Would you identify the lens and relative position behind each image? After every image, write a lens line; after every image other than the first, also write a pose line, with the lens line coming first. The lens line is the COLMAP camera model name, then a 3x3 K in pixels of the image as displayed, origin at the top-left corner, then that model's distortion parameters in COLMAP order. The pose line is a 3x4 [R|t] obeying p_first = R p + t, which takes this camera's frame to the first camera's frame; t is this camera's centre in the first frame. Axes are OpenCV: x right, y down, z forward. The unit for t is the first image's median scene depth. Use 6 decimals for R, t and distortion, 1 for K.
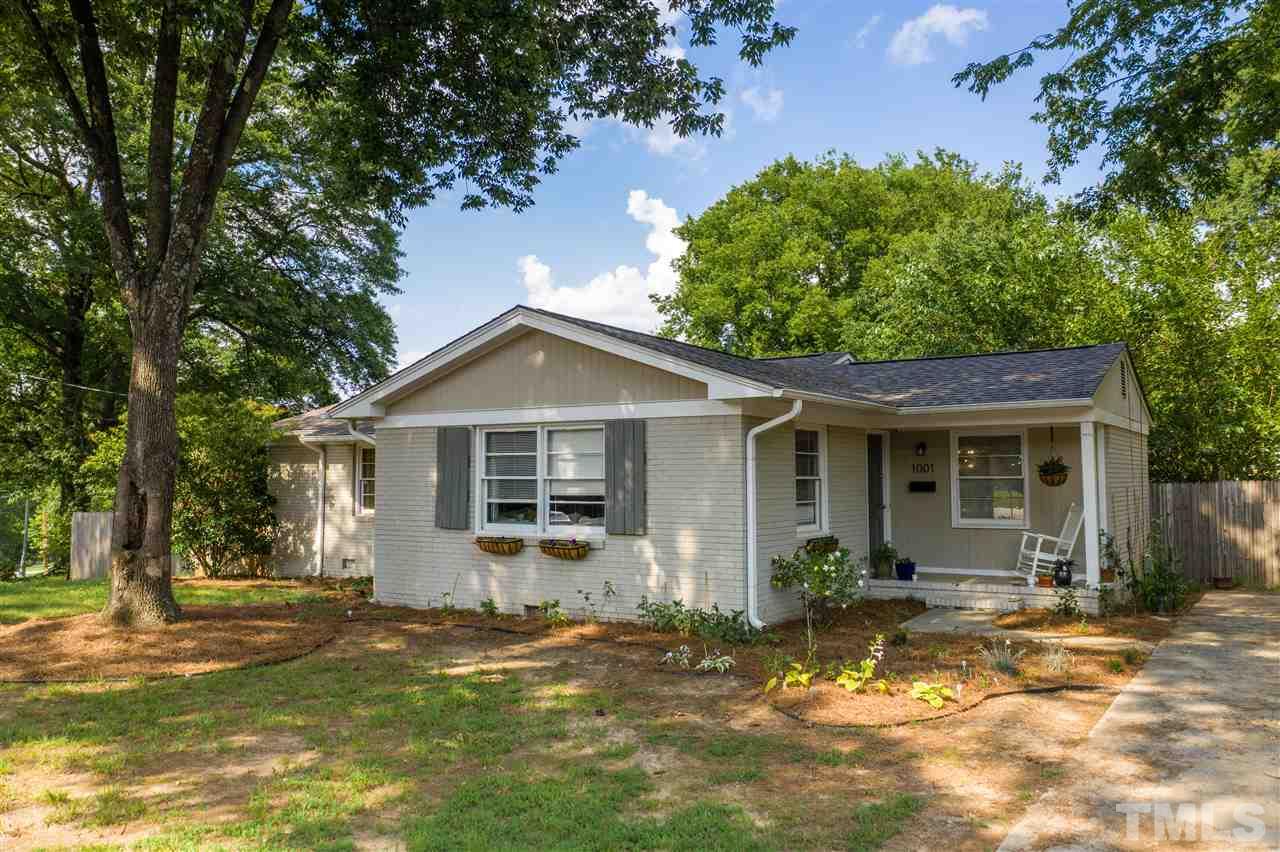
lens RADIAL K [[995.8, 0, 638.3], [0, 995.8, 425.7], [0, 0, 1]] dist [-0.018591, 0.002289]
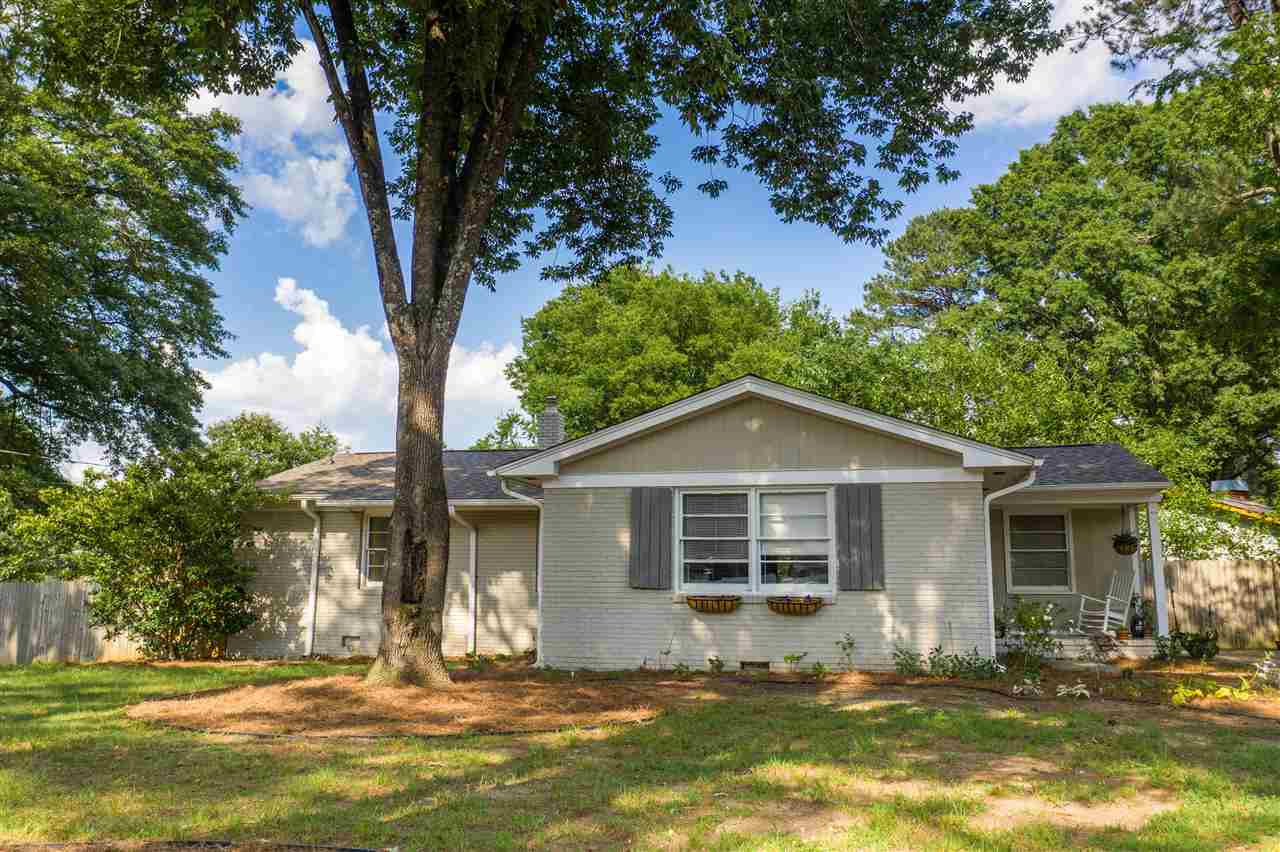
lens RADIAL K [[995.8, 0, 595.5], [0, 995.8, 413.0], [0, 0, 1]] dist [-0.018591, 0.002289]
pose [[0.944819, 0.063778, 0.321325, -0.576329], [-0.026552, 0.992547, -0.118933, 0.048408], [-0.326515, 0.103839, 0.939471, 0.053135]]
